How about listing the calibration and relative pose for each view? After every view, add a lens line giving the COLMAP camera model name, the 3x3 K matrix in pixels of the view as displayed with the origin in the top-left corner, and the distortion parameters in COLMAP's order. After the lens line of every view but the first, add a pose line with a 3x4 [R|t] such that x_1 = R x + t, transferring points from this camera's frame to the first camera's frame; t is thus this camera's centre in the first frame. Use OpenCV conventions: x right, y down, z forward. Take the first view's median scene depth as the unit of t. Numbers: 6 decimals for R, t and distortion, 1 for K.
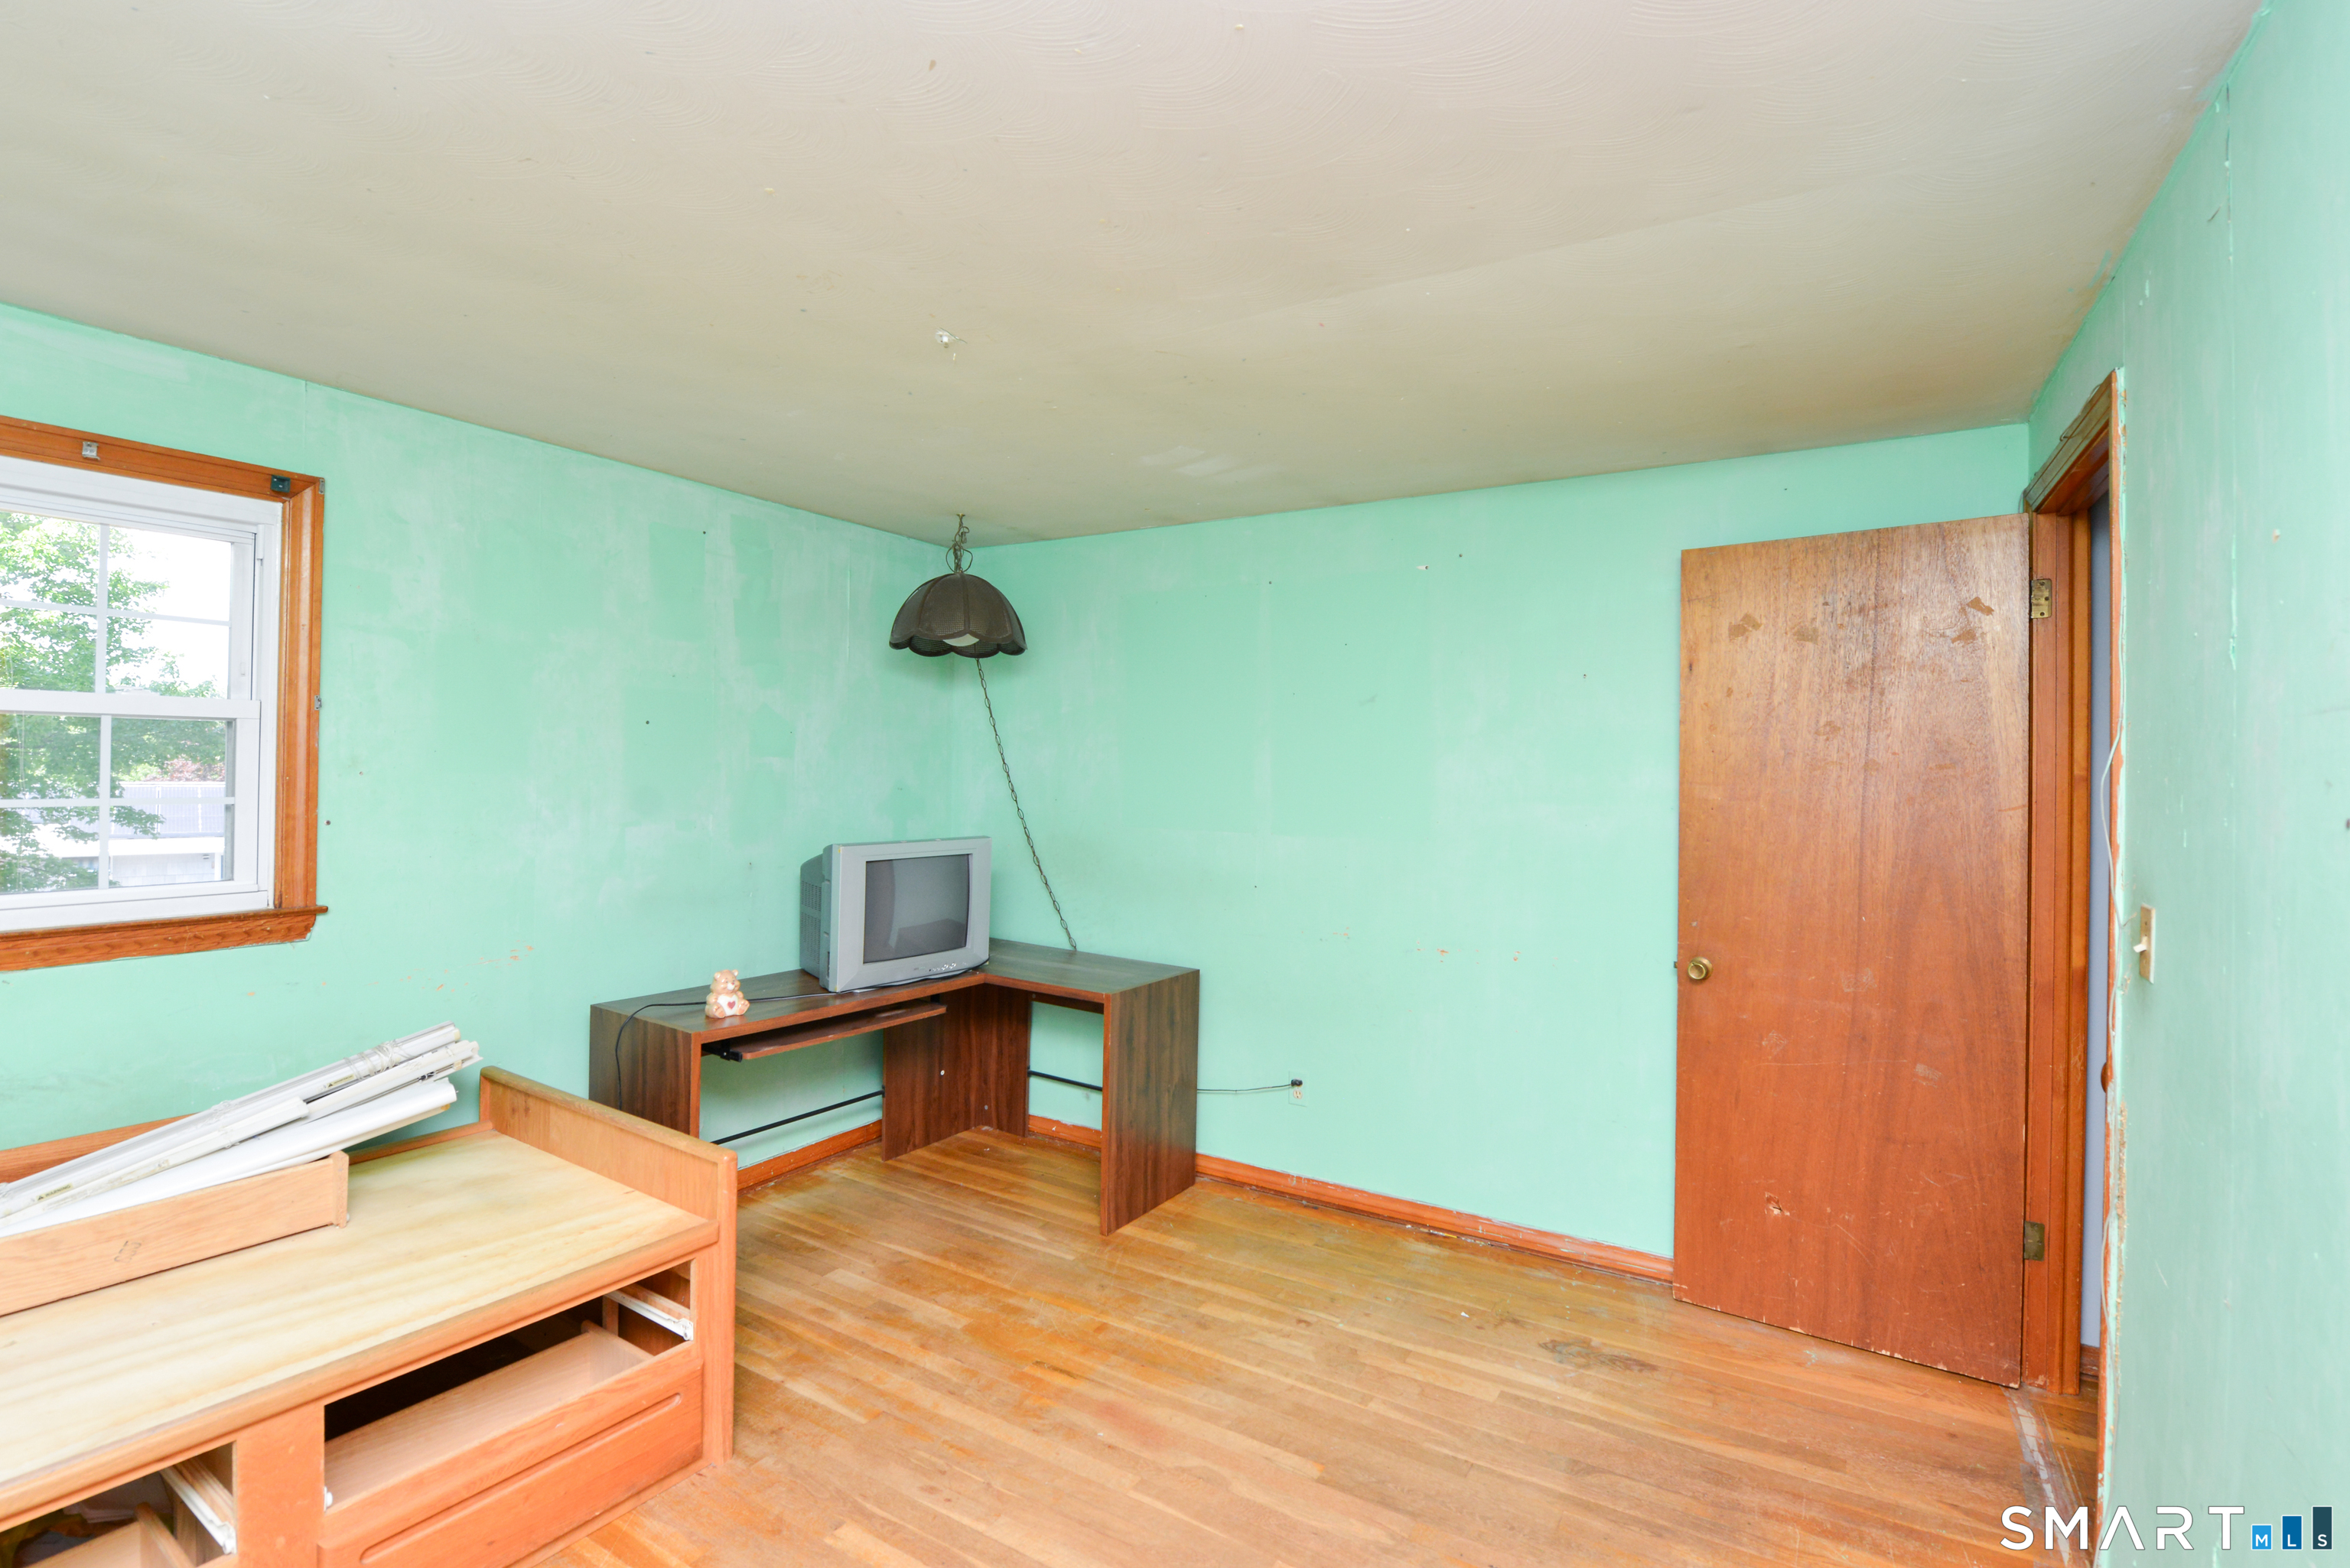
lens RADIAL K [[1078.6, 0, 1171.8], [0, 1078.6, 715.3], [0, 0, 1]] dist [-0.023480, 0.000147]
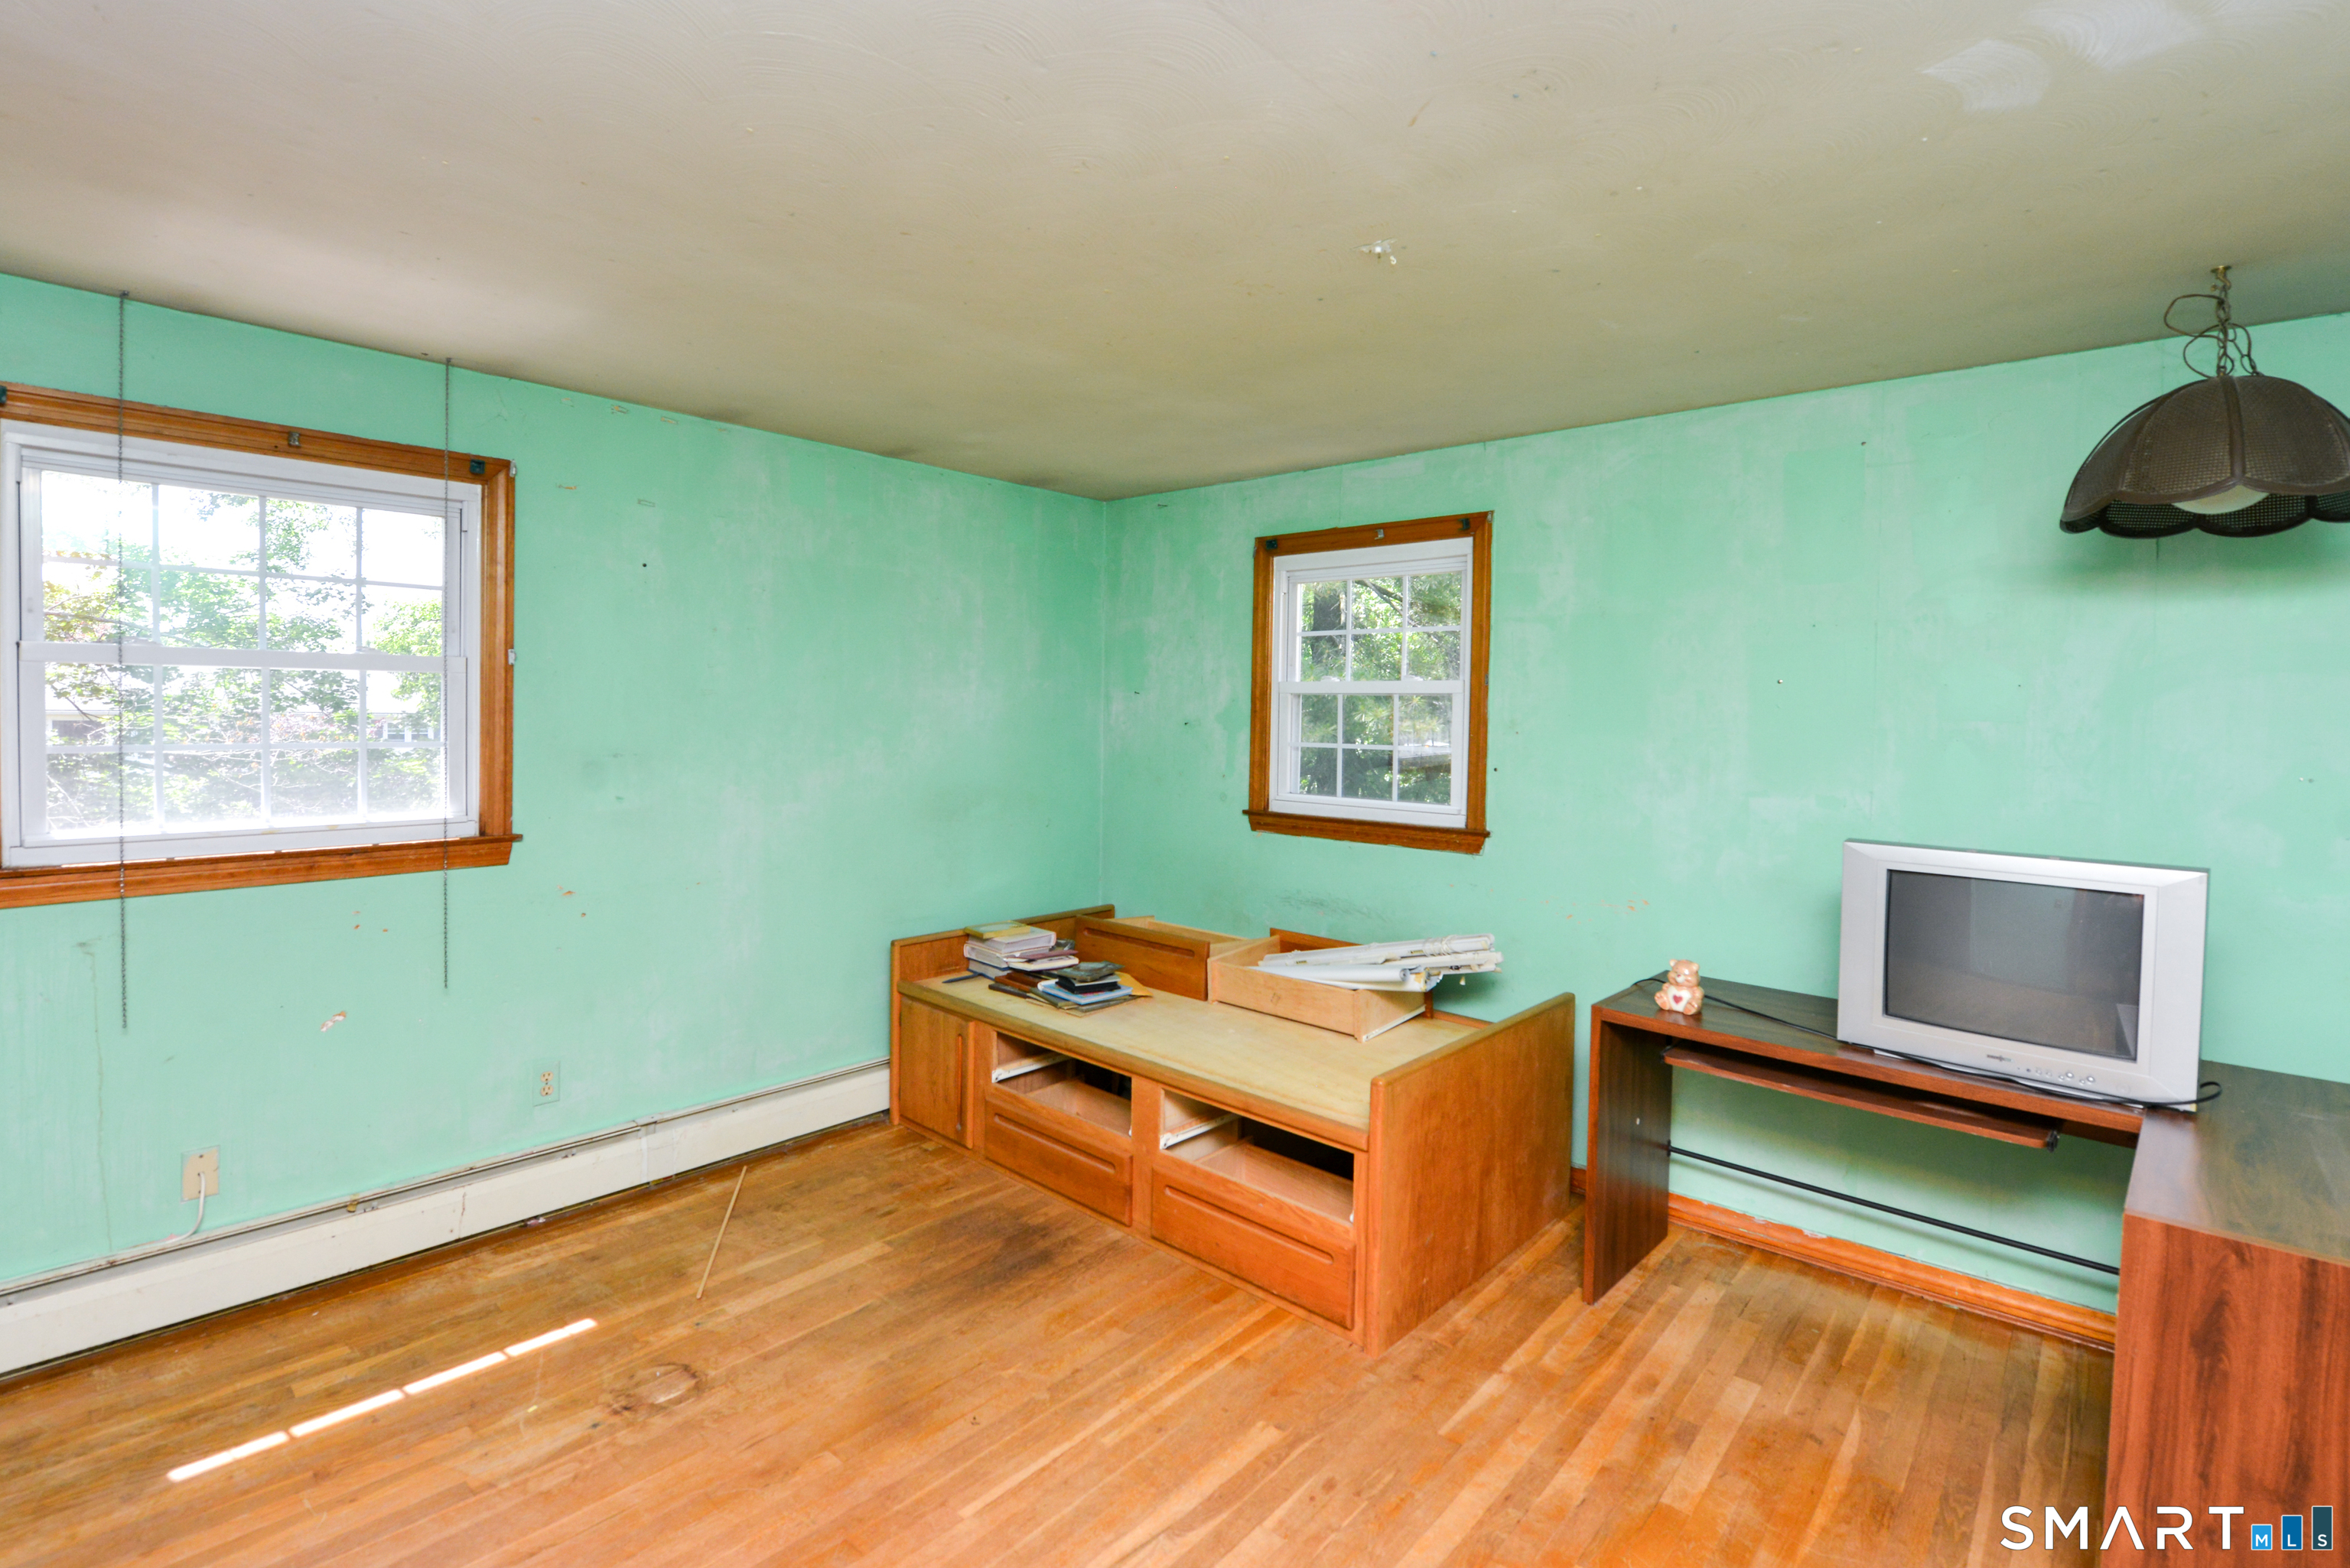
lens RADIAL K [[1078.6, 0, 1171.8], [0, 1078.6, 715.3], [0, 0, 1]] dist [-0.023480, 0.000147]
pose [[-0.178594, -0.014917, -0.983810, 0.529440], [0.028851, 0.999376, -0.020390, 0.043893], [0.983500, -0.032026, -0.178053, 0.756753]]
